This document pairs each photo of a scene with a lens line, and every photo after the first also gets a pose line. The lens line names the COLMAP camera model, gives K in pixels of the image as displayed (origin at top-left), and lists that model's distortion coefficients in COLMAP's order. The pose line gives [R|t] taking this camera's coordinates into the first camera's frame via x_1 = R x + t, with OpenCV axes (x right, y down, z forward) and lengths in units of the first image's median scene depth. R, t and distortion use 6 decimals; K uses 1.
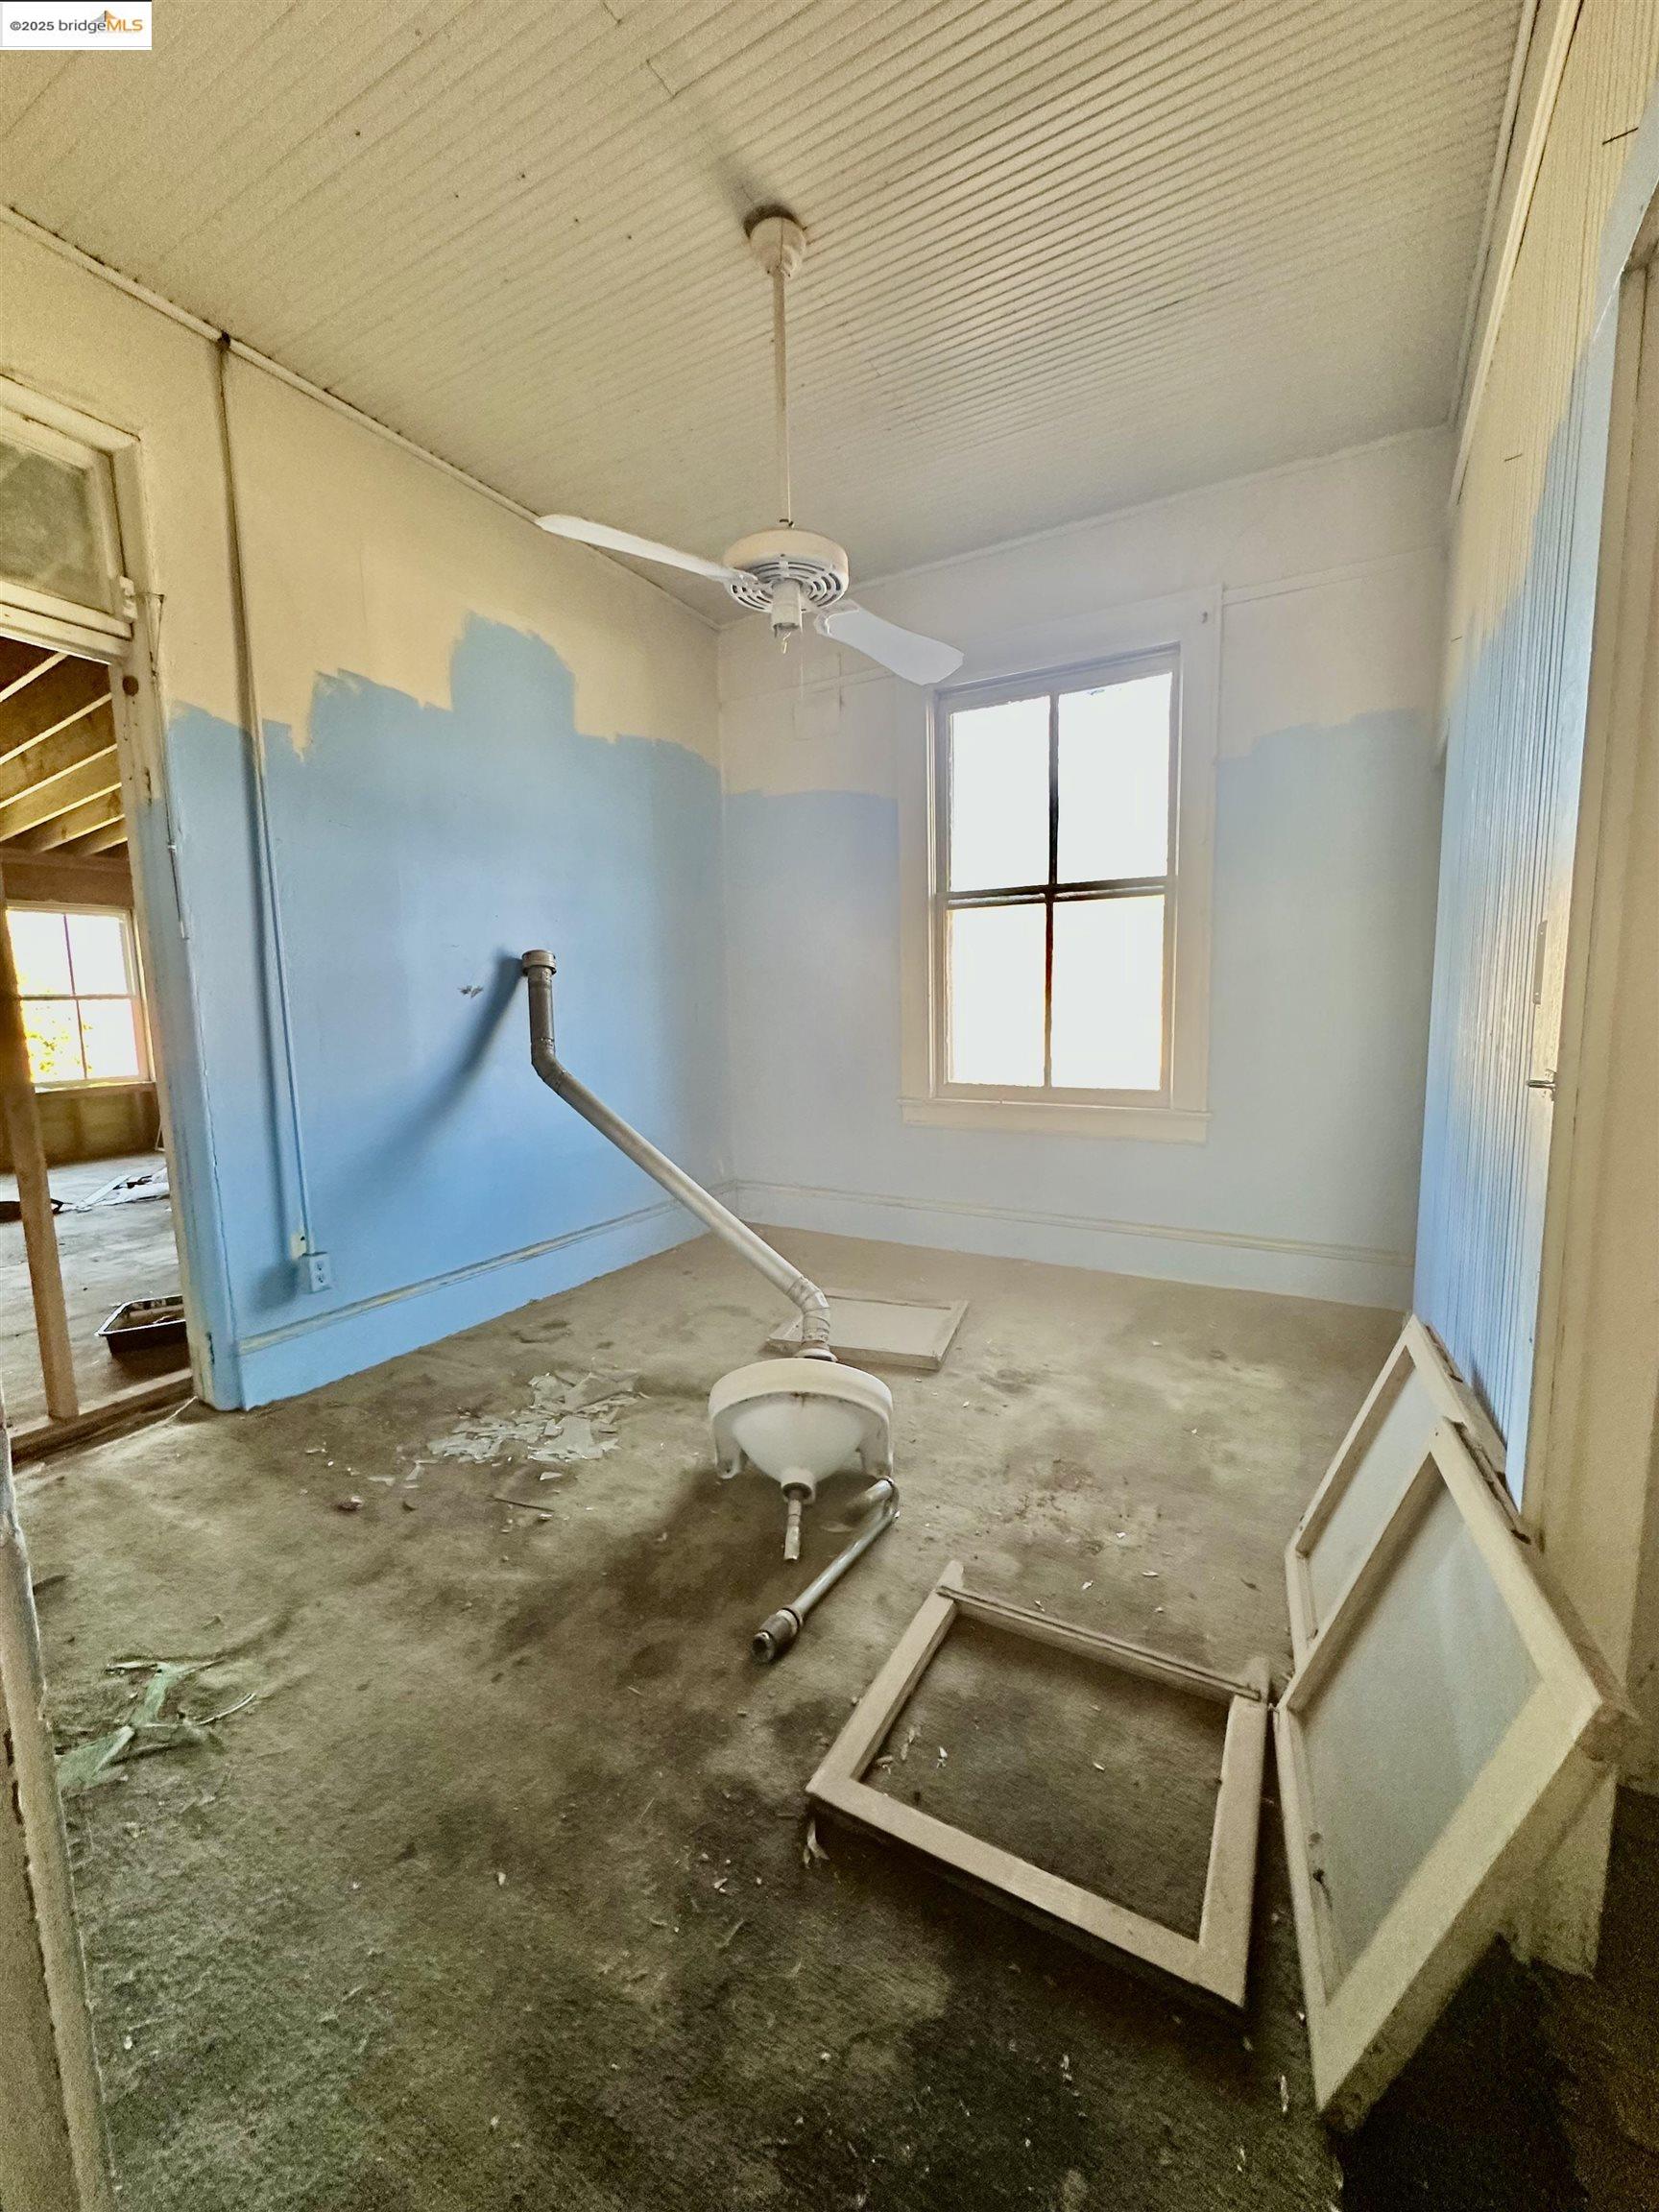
lens RADIAL K [[881.0, 0, 833.1], [0, 881.0, 1108.1], [0, 0, 1]] dist [-0.003735, 0.001002]
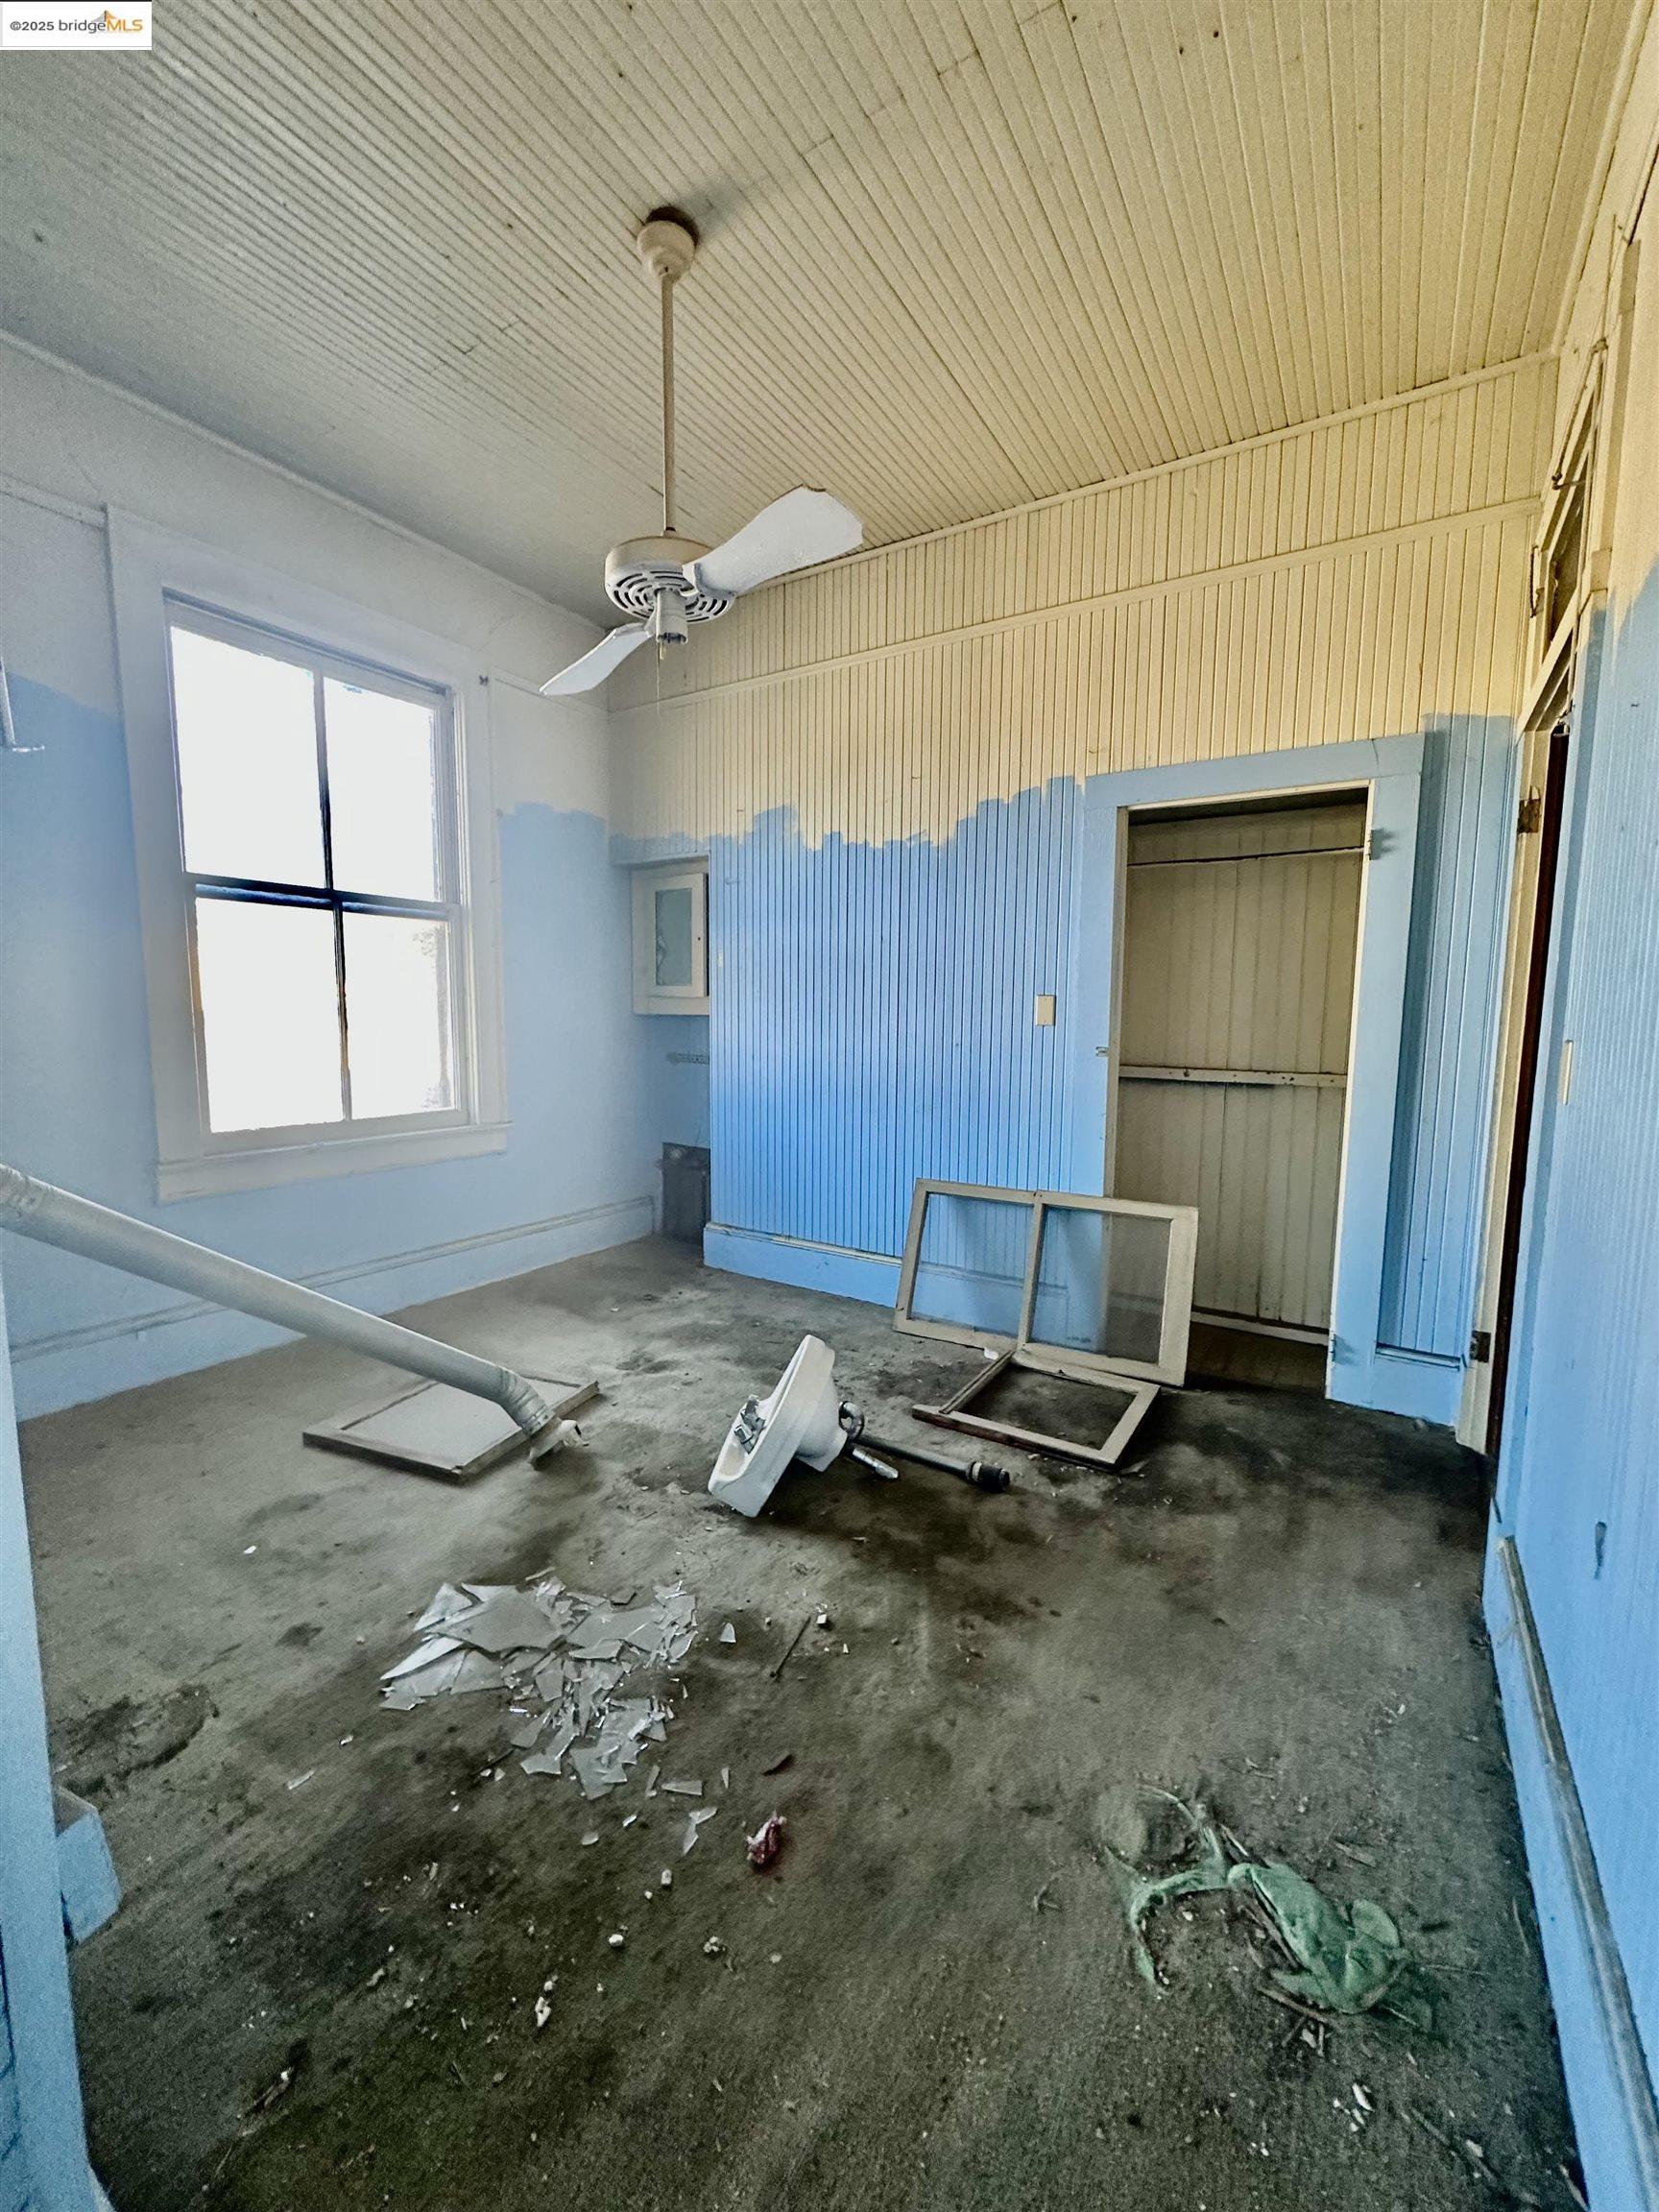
lens RADIAL K [[881.0, 0, 829.5], [0, 881.0, 1108.3], [0, 0, 1]] dist [-0.003735, 0.001002]
pose [[0.047050, -0.089799, 0.994848, -0.947810], [0.119792, 0.989270, 0.083630, -0.081407], [-0.991683, 0.115240, 0.057302, 0.743534]]
